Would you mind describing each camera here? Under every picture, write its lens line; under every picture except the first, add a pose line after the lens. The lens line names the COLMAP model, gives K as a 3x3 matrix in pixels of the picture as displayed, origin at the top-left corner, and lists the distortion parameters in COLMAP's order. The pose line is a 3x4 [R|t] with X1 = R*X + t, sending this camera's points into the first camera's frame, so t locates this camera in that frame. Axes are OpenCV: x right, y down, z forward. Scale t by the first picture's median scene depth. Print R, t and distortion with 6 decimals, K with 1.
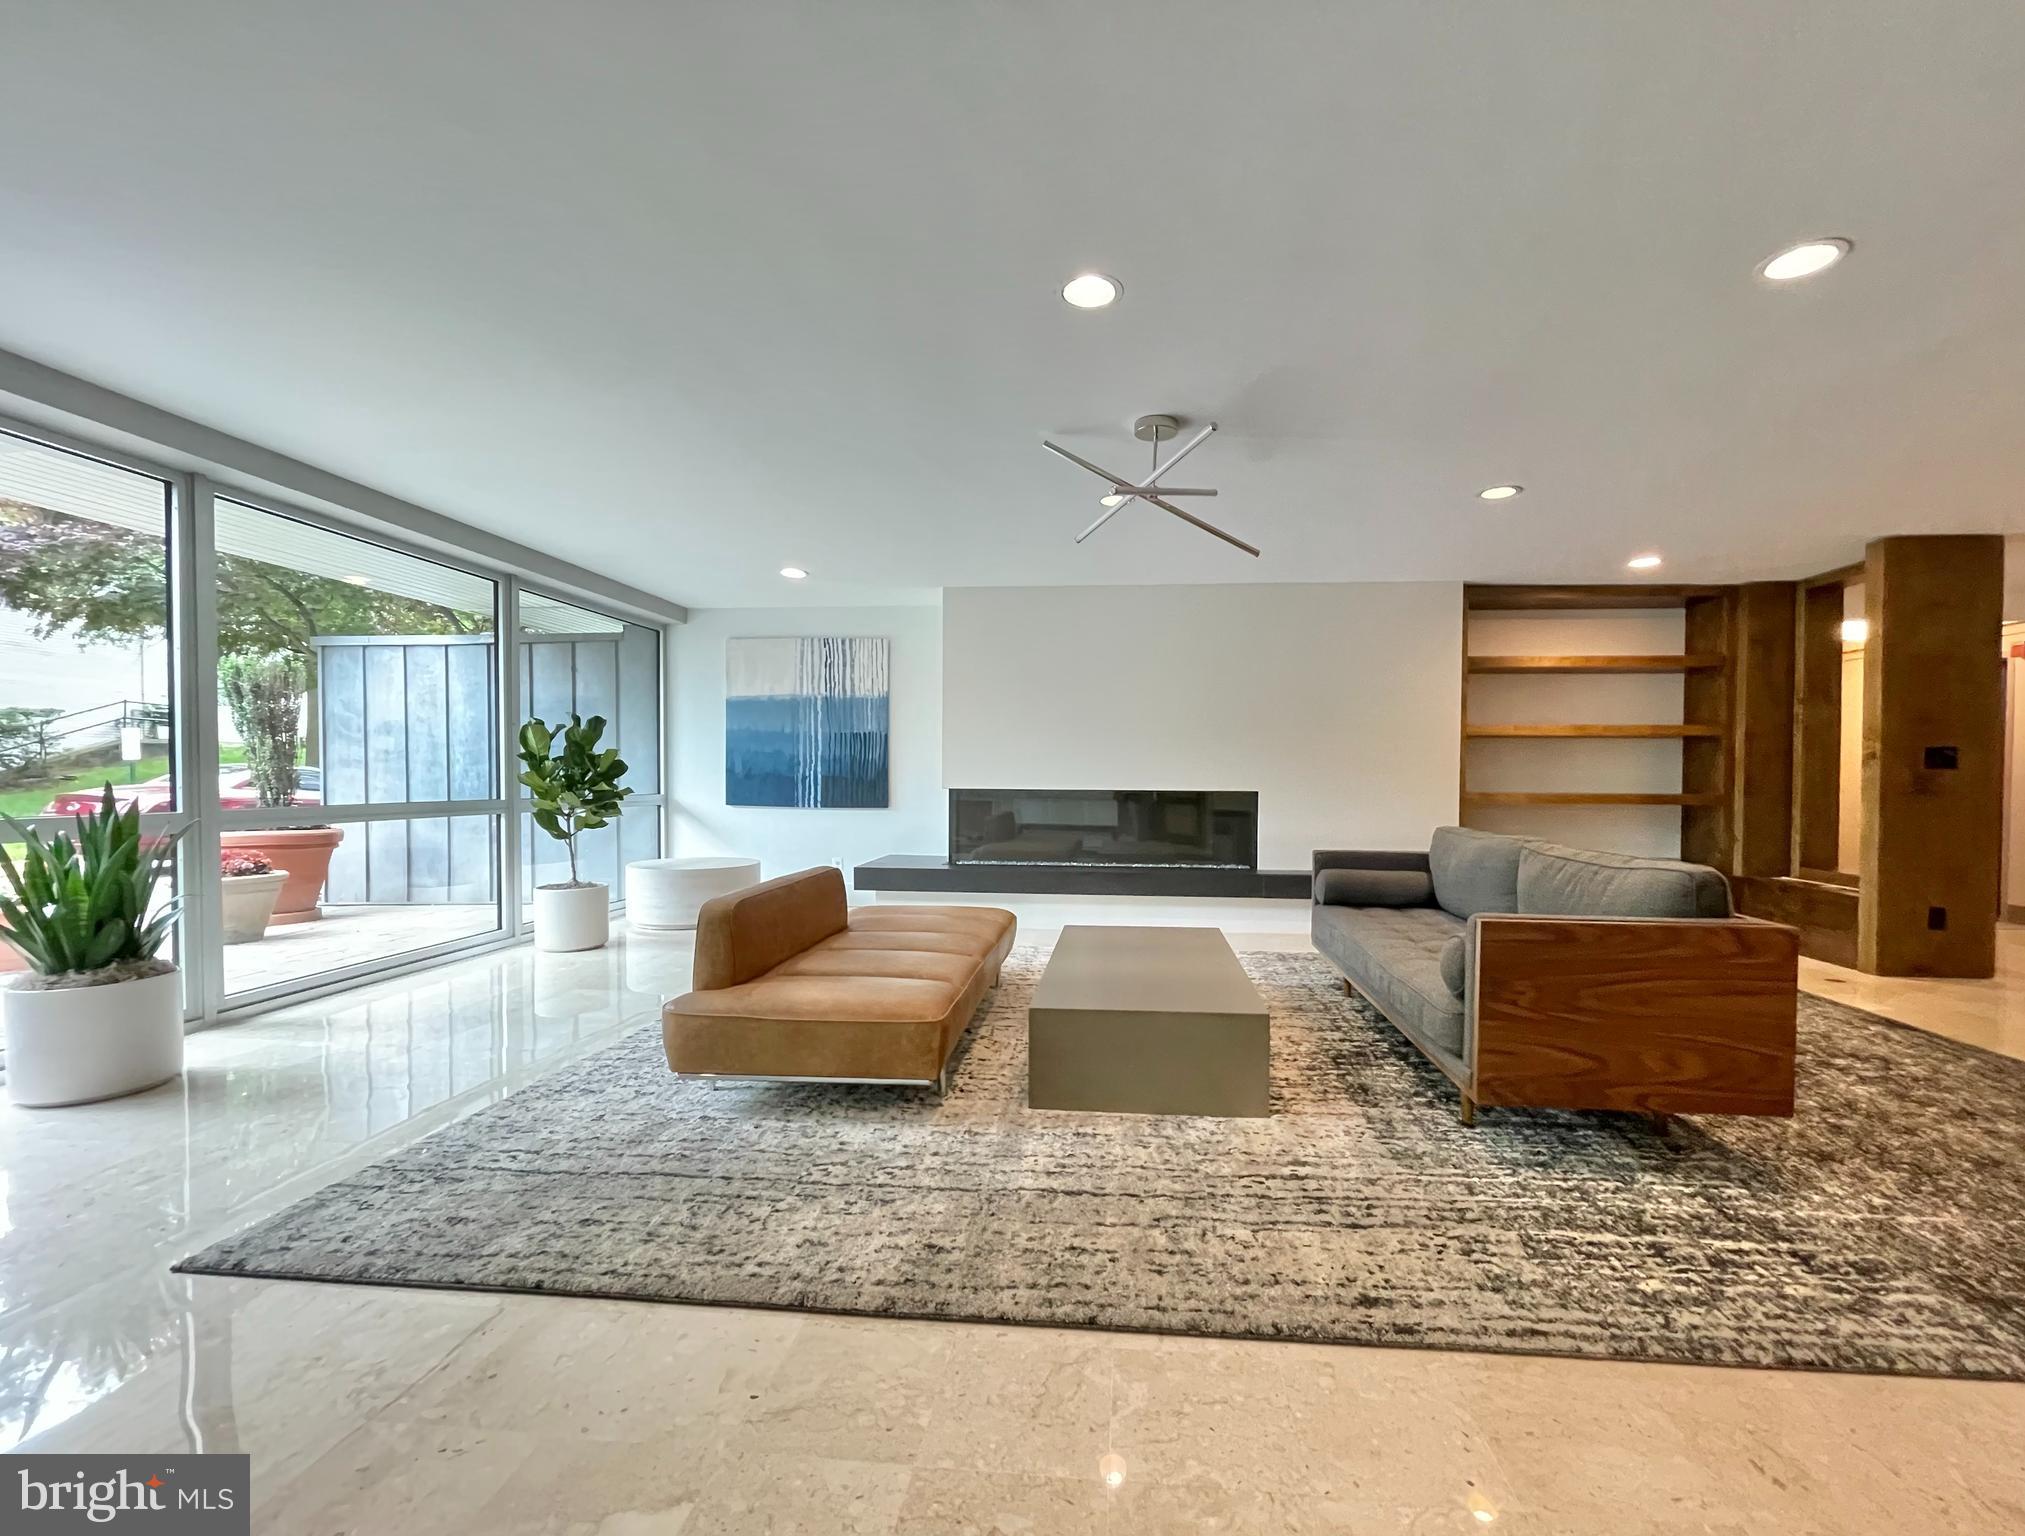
lens RADIAL K [[848.3, 0, 1012.5], [0, 848.3, 782.1], [0, 0, 1]] dist [-0.003077, -0.000148]
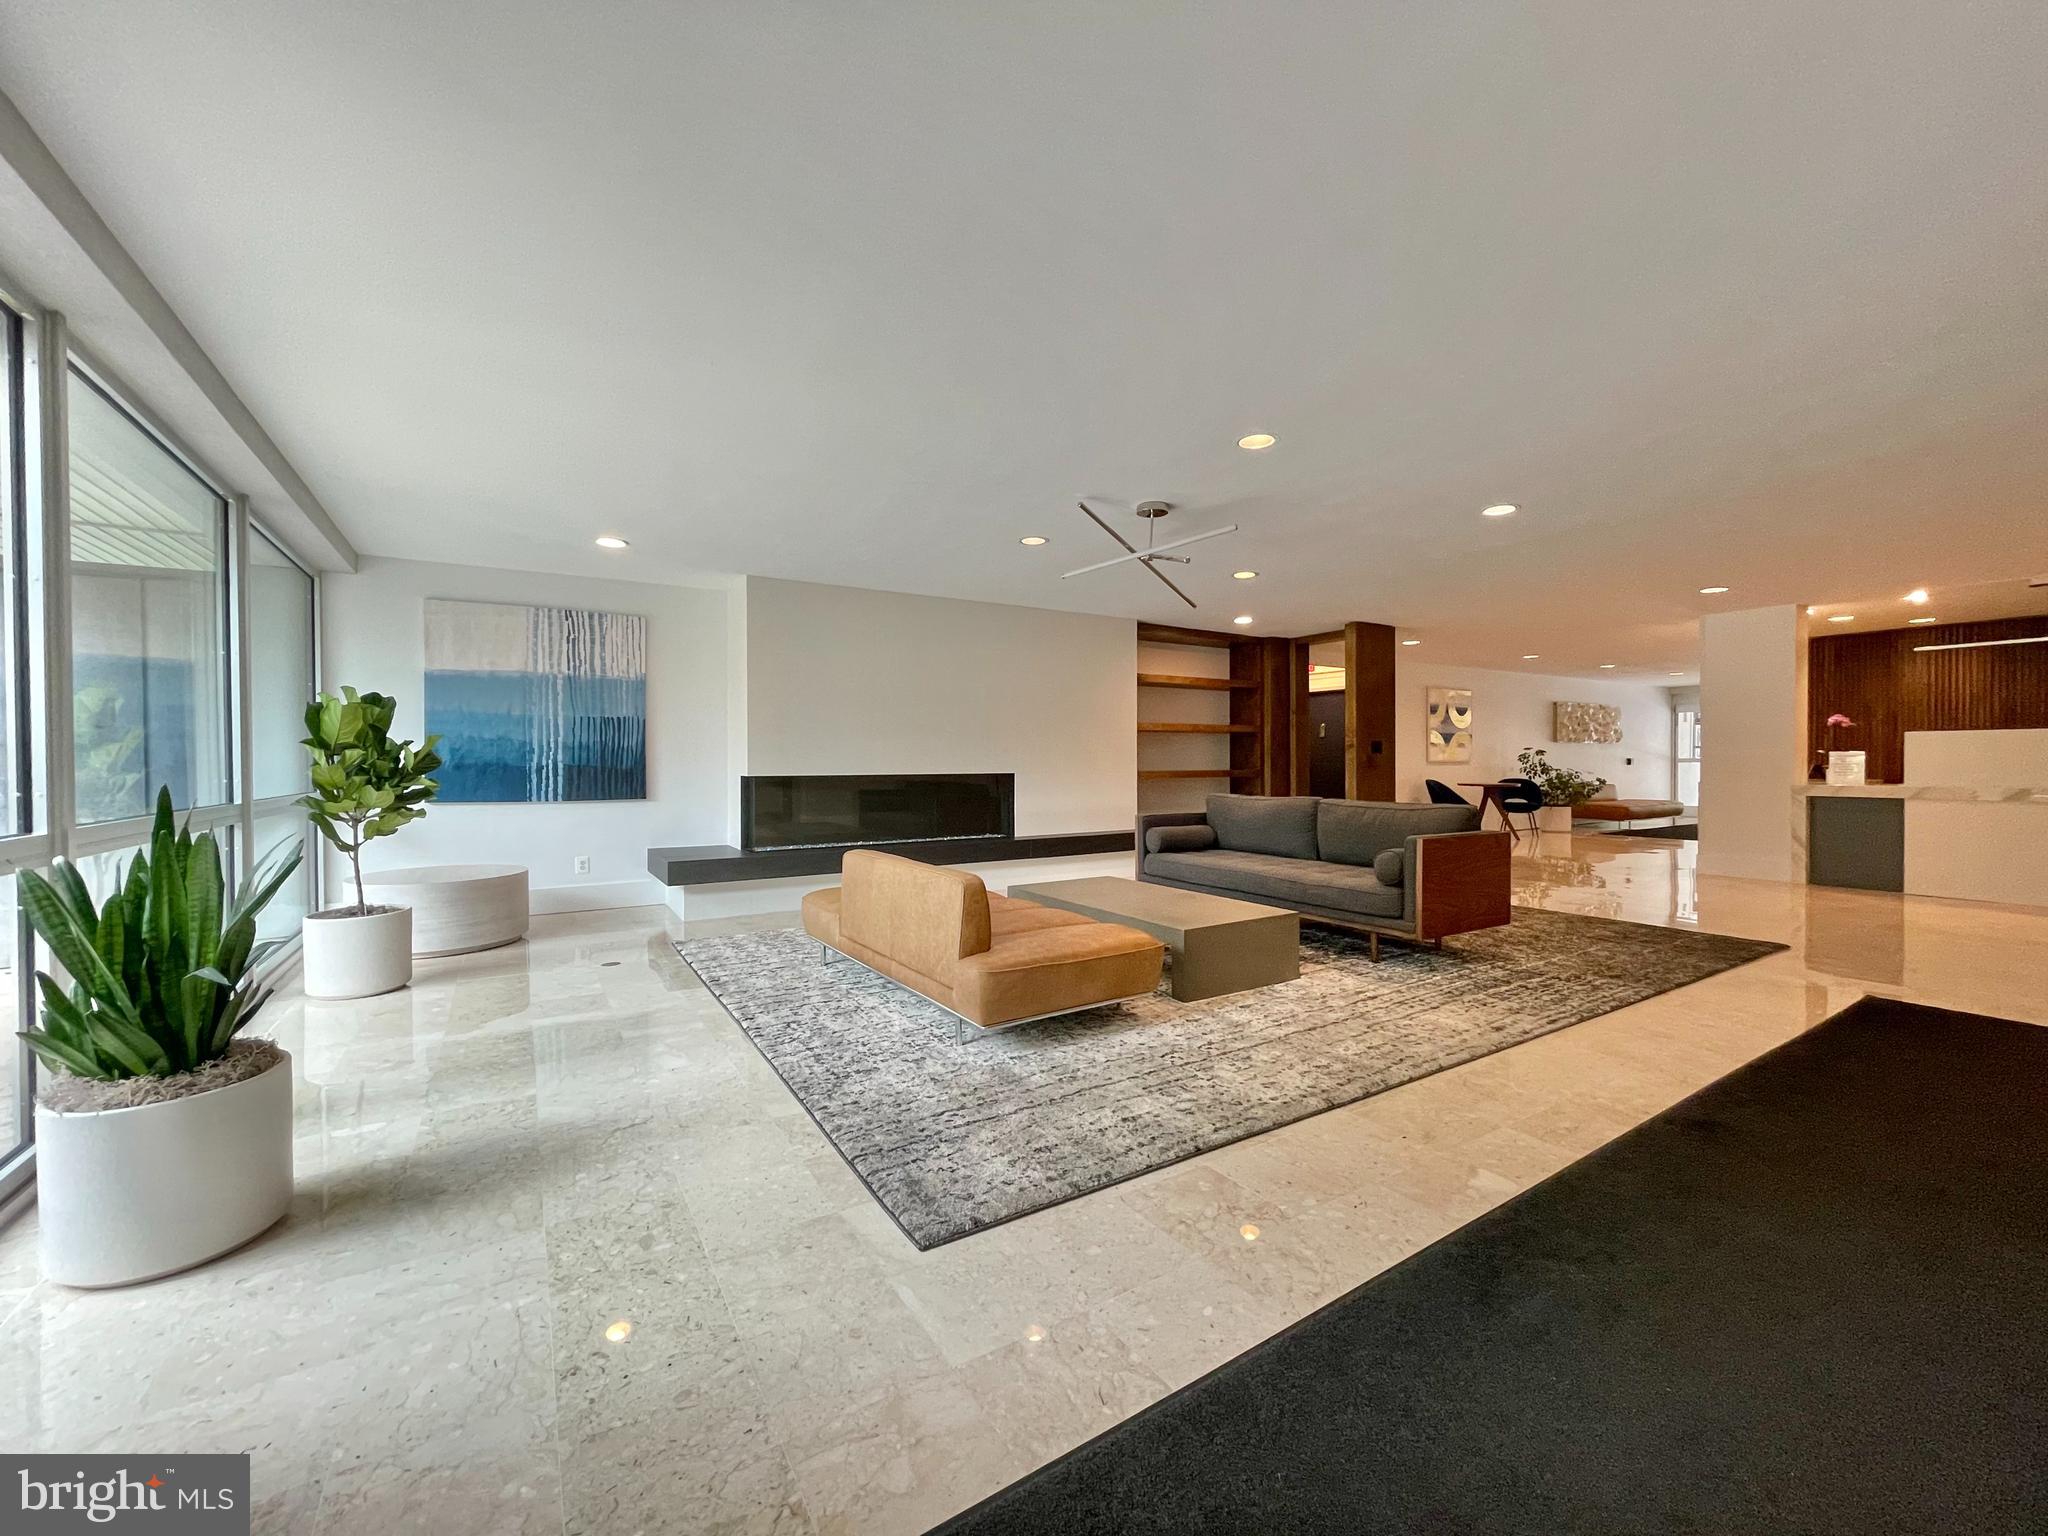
lens RADIAL K [[823.9, 0, 1025.7], [0, 823.9, 758.5], [0, 0, 1]] dist [0.000187, -0.000004]
pose [[0.800511, -0.007673, 0.599269, -0.481232], [0.013736, 0.999890, -0.005545, -0.004284], [-0.599161, 0.012671, 0.800528, 0.037356]]
